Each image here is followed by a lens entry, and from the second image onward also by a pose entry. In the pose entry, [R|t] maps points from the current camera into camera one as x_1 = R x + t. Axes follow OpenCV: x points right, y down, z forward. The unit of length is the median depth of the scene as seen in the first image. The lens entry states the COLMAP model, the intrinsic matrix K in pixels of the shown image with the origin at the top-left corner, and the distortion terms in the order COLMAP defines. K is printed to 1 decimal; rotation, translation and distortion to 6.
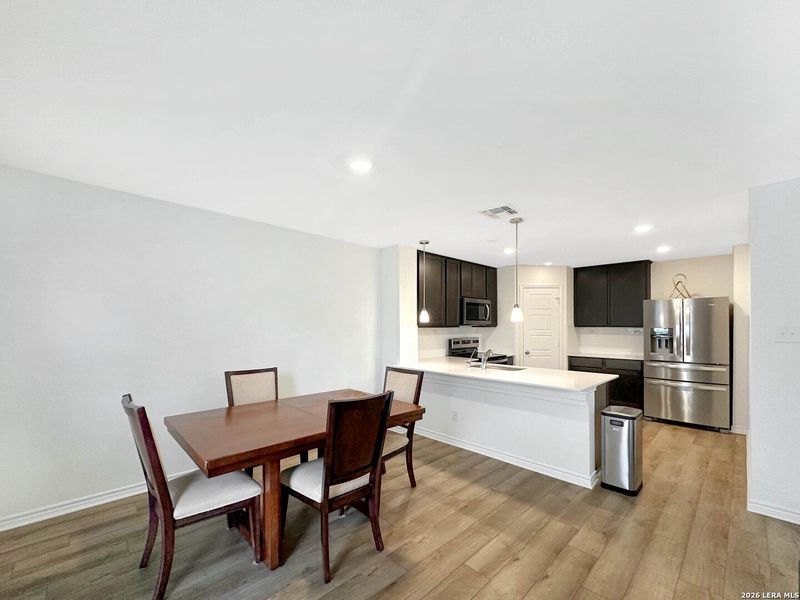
lens RADIAL K [[335.7, 0, 401.9], [0, 335.7, 320.8], [0, 0, 1]] dist [0.000381, 0.000106]
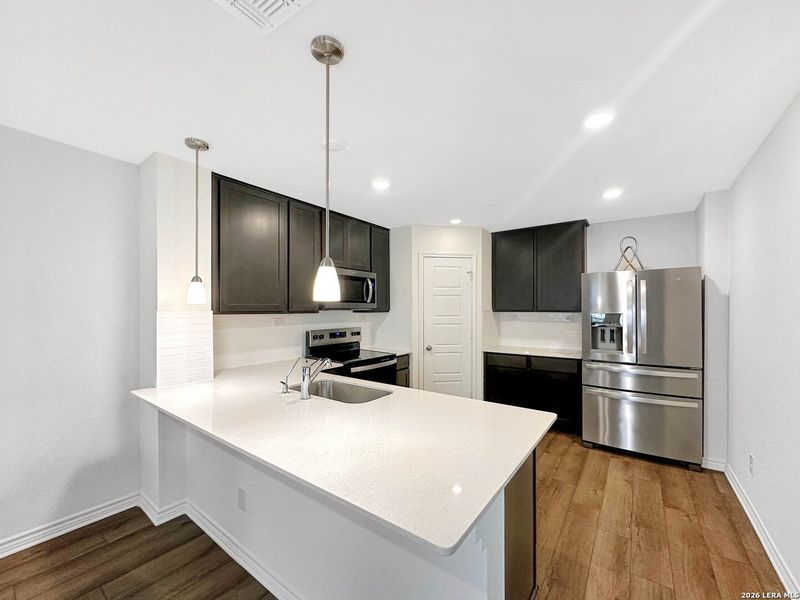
lens RADIAL K [[322.8, 0, 398.7], [0, 322.8, 306.4], [0, 0, 1]] dist [-0.000160, 0.000005]
pose [[0.987448, -0.000790, 0.157941, 0.219901], [0.000204, 0.999993, 0.003726, 0.004162], [-0.157943, -0.003647, 0.987442, 0.365657]]
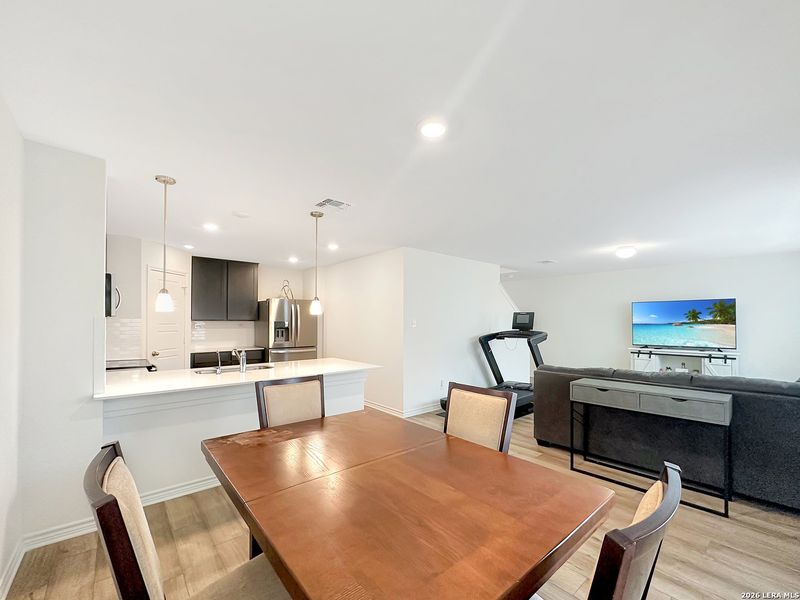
lens RADIAL K [[335.7, 0, 401.9], [0, 335.7, 320.8], [0, 0, 1]] dist [0.000381, 0.000106]
pose [[0.078841, -0.000876, 0.996887, -0.385872], [-0.012292, 0.999923, 0.001850, 0.010053], [-0.996811, -0.012400, 0.078824, 0.402746]]
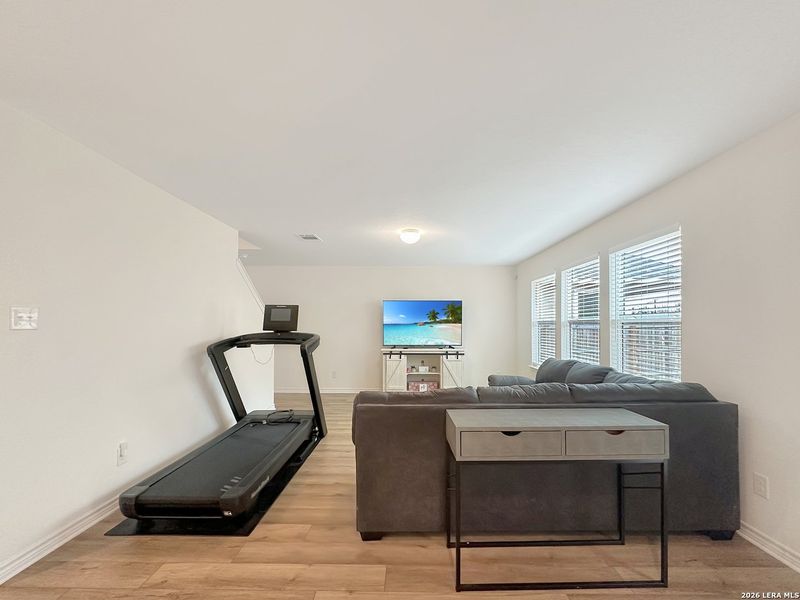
lens RADIAL K [[329.9, 0, 407.9], [0, 329.9, 318.7], [0, 0, 1]] dist [-0.001037, -0.000198]
pose [[-0.703940, 0.007638, 0.710219, 0.011027], [-0.013417, 0.999621, -0.024050, 0.021766], [-0.710133, -0.026459, -0.703570, 0.404984]]
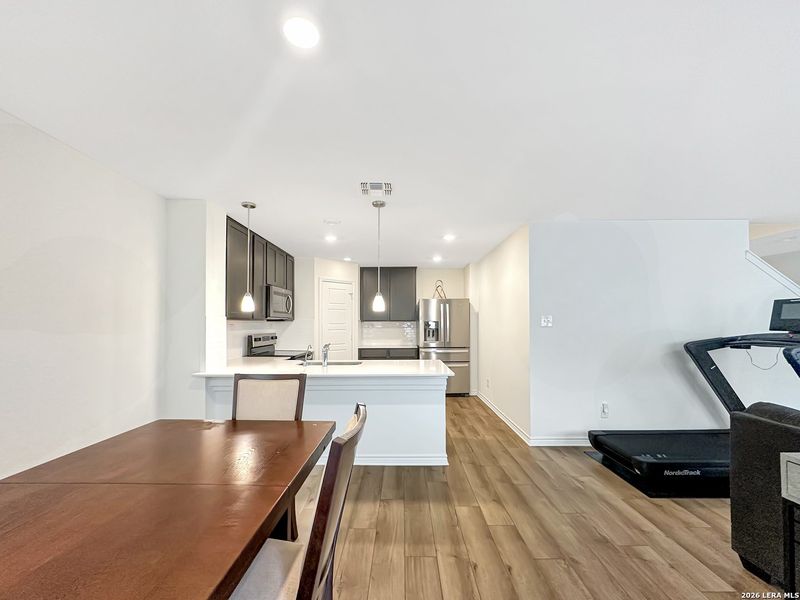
lens RADIAL K [[325.1, 0, 399.2], [0, 325.1, 317.0], [0, 0, 1]] dist [0.000453, 0.000015]
pose [[0.707713, 0.010594, 0.706421, -0.157840], [-0.003150, 0.999925, -0.011840, 0.018394], [-0.706493, 0.006154, 0.707693, 0.191823]]
